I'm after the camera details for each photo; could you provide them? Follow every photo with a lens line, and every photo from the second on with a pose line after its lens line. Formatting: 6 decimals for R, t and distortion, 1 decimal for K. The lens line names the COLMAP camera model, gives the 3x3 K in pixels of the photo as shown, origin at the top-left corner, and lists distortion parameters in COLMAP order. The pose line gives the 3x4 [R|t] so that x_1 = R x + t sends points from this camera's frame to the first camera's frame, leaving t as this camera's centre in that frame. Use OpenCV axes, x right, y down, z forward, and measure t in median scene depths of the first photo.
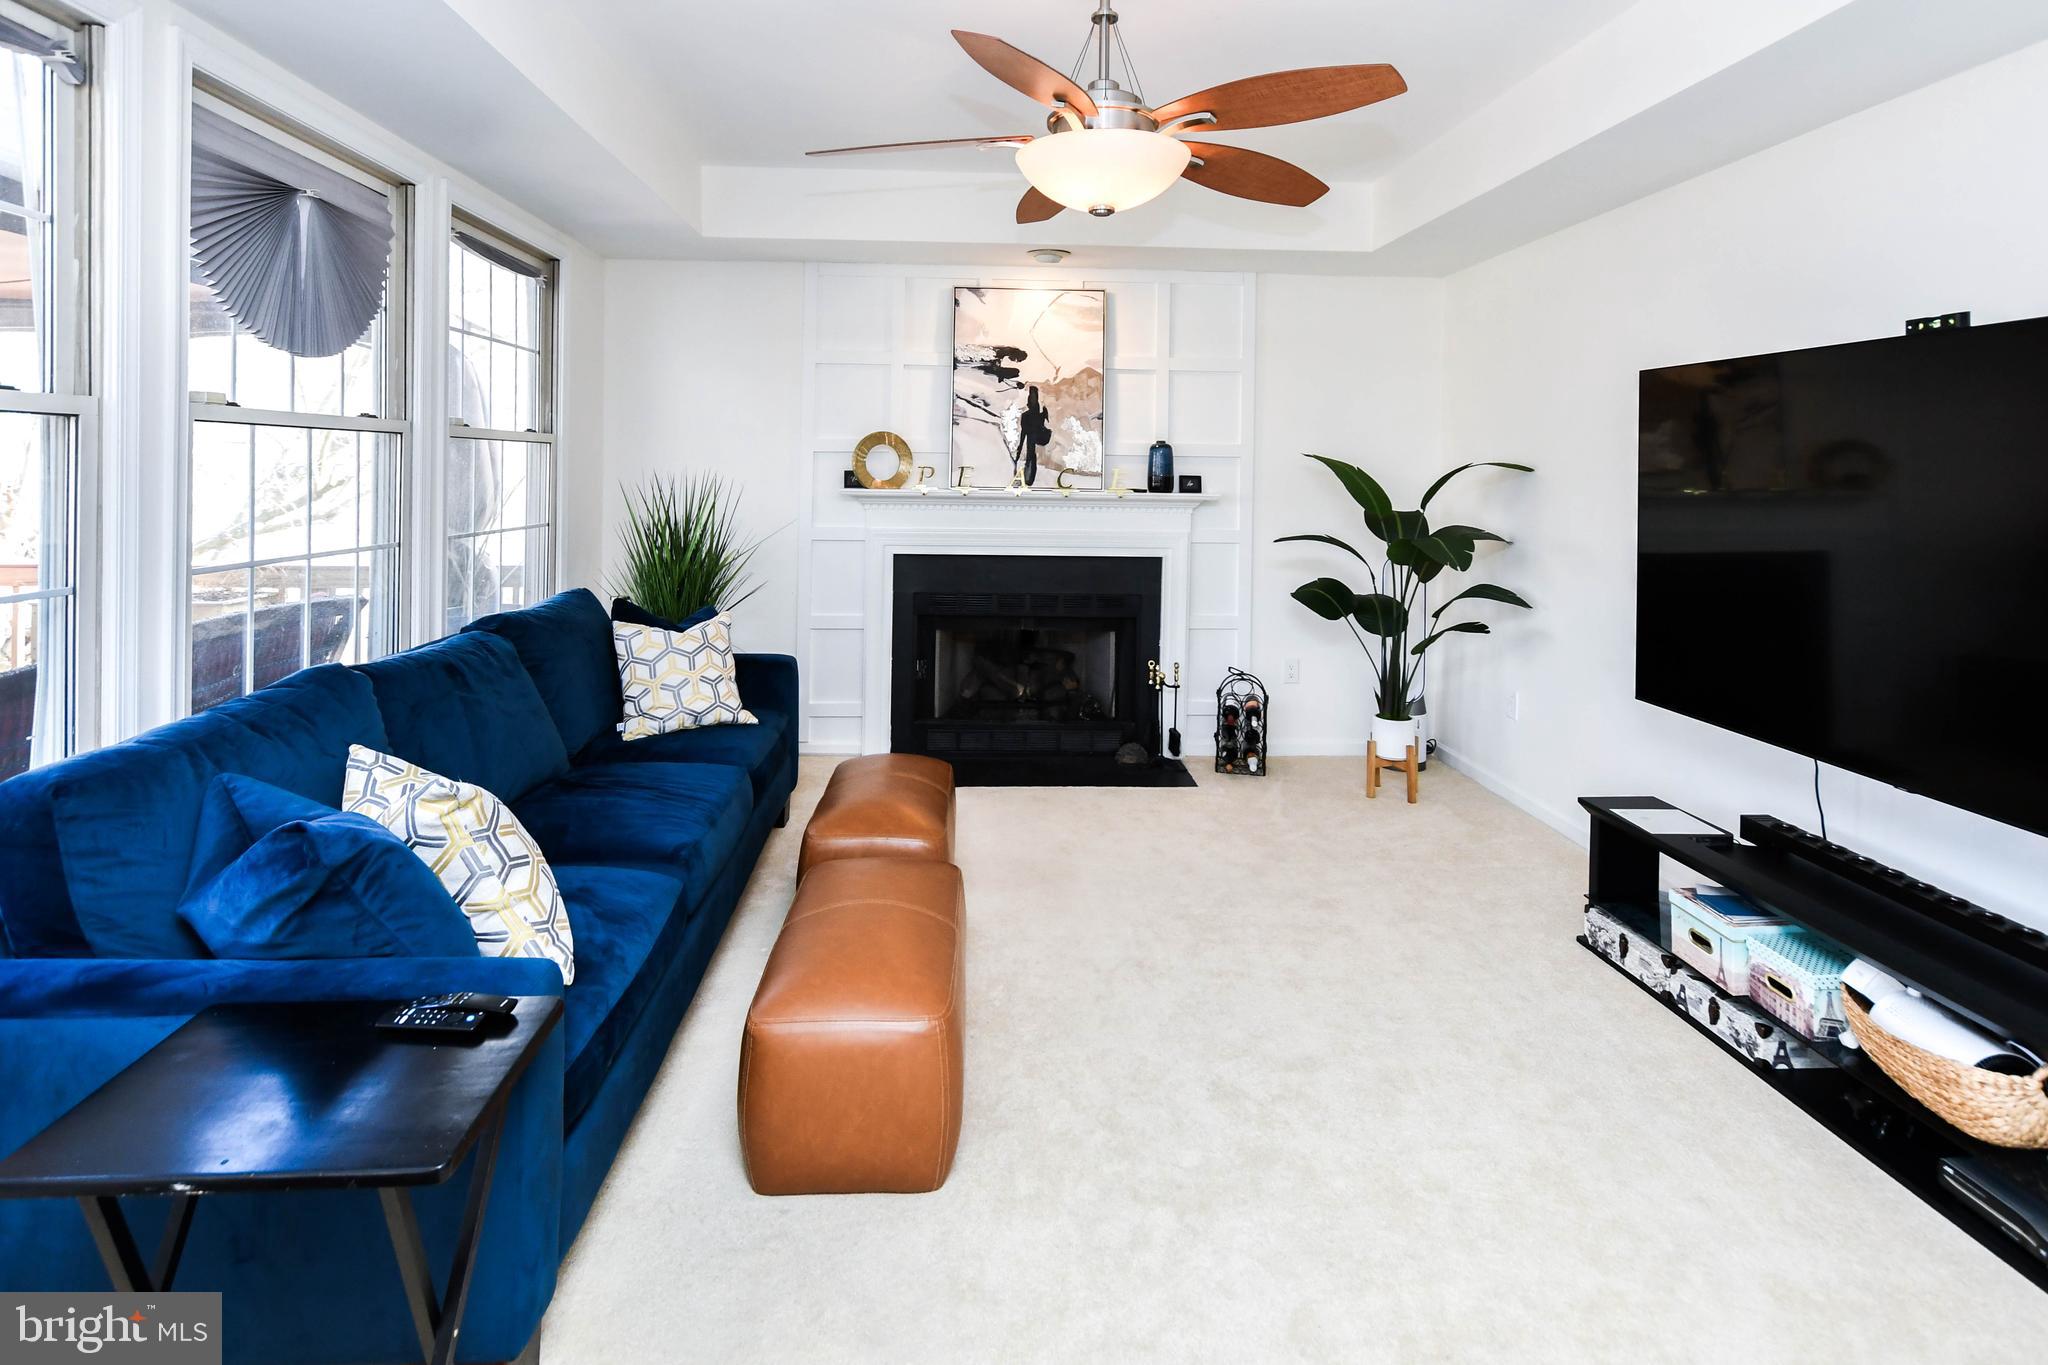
lens RADIAL K [[1009.4, 0, 1017.2], [0, 1009.4, 598.6], [0, 0, 1]] dist [0.000826, -0.000057]
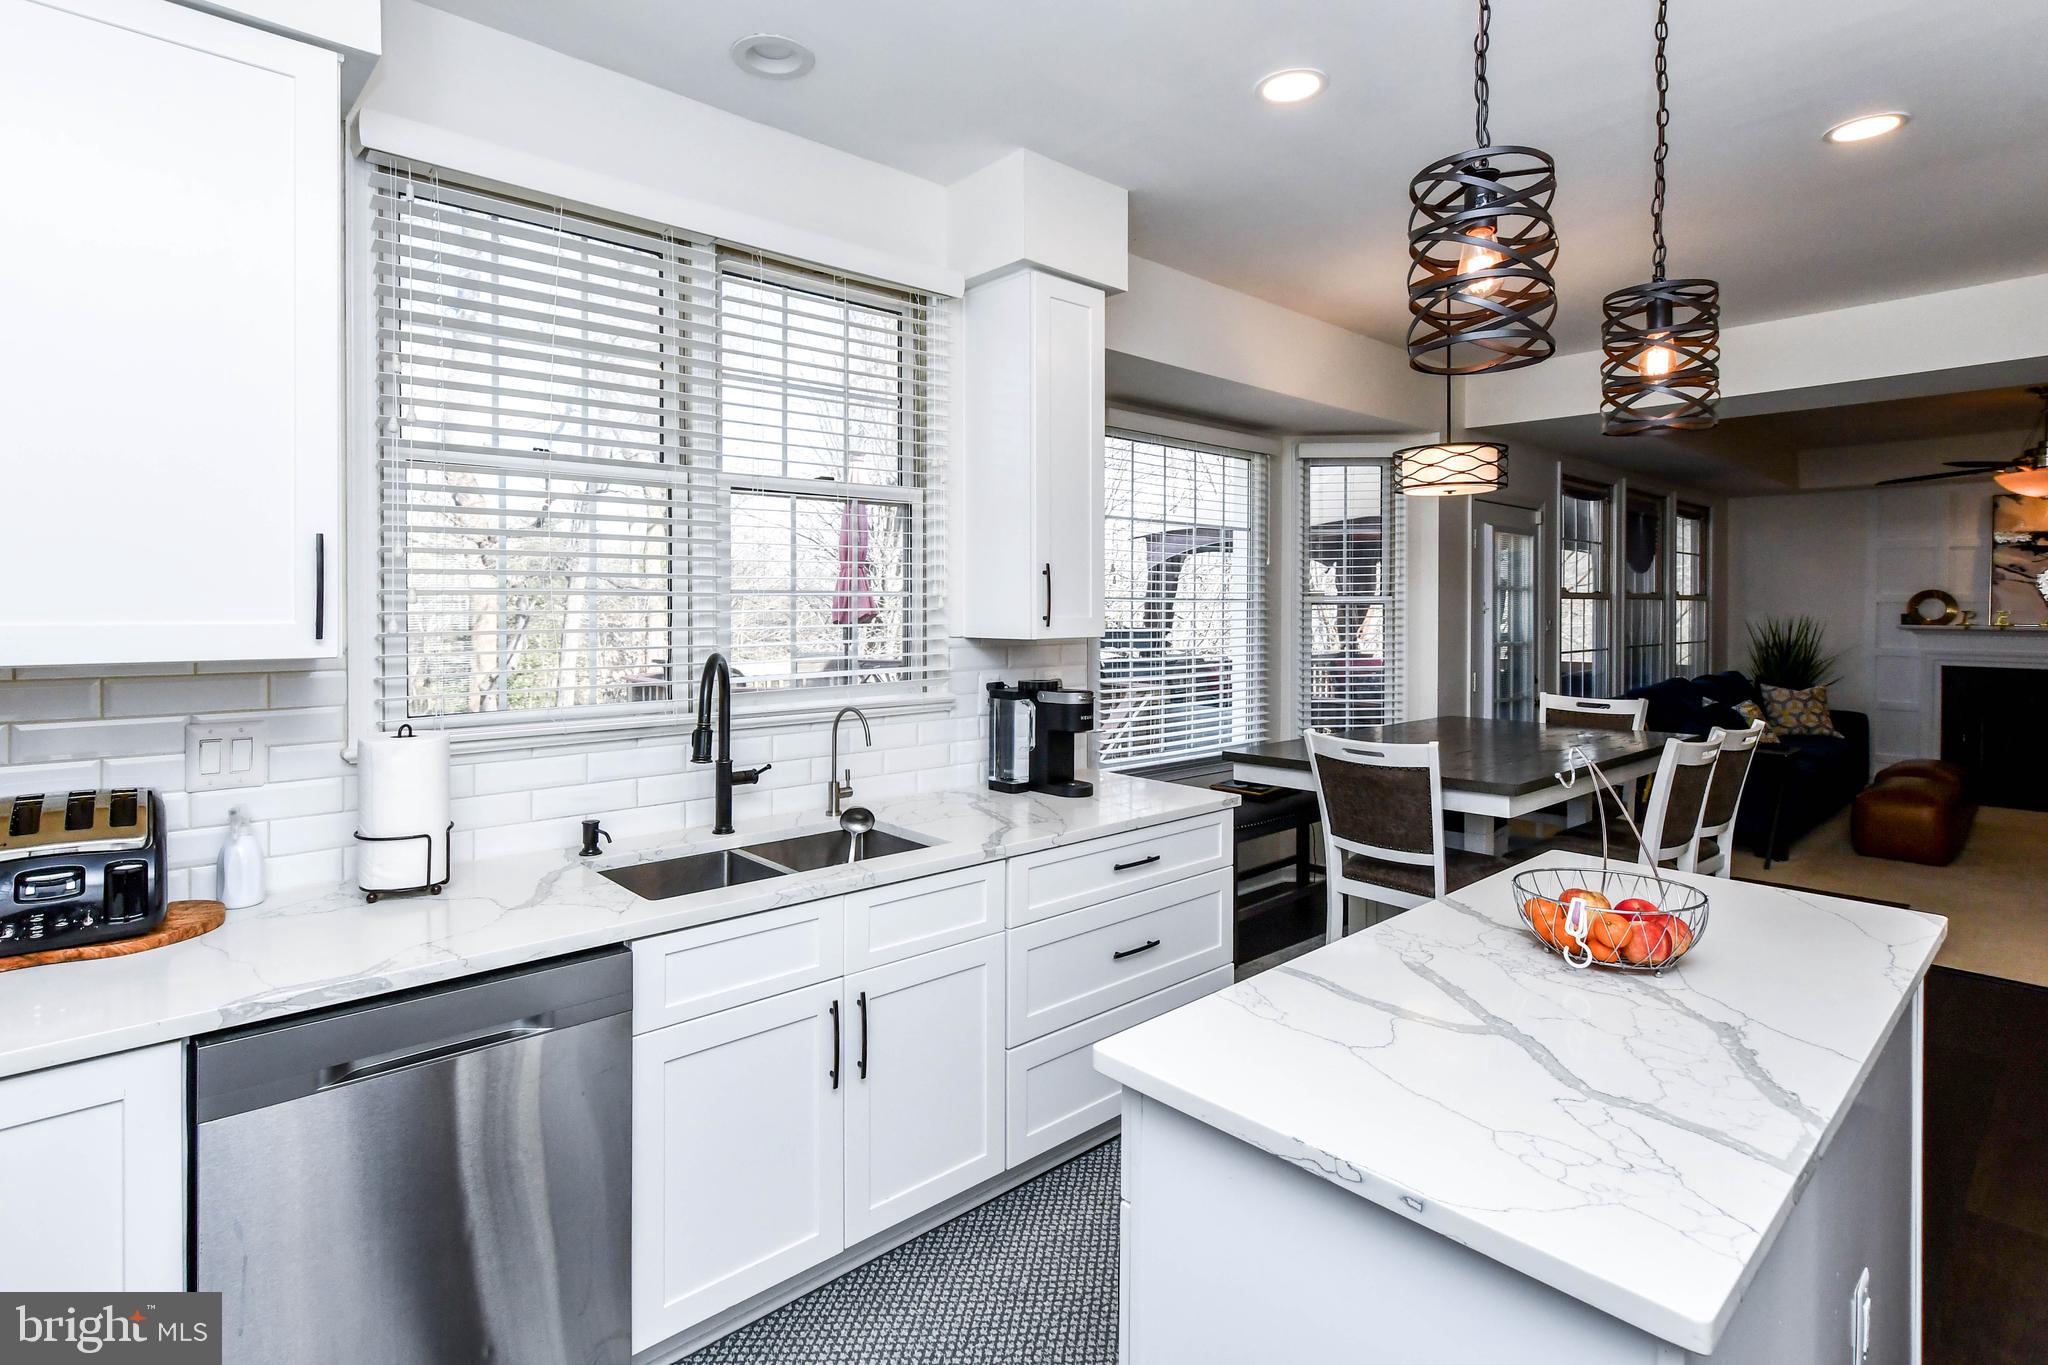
lens RADIAL K [[1009.4, 0, 1017.2], [0, 1009.4, 598.6], [0, 0, 1]] dist [0.000826, -0.000057]
pose [[0.632741, -0.021960, -0.774052, 0.213122], [-0.093333, 0.990148, -0.104385, 0.171280], [0.768719, 0.138294, 0.624457, -1.261781]]
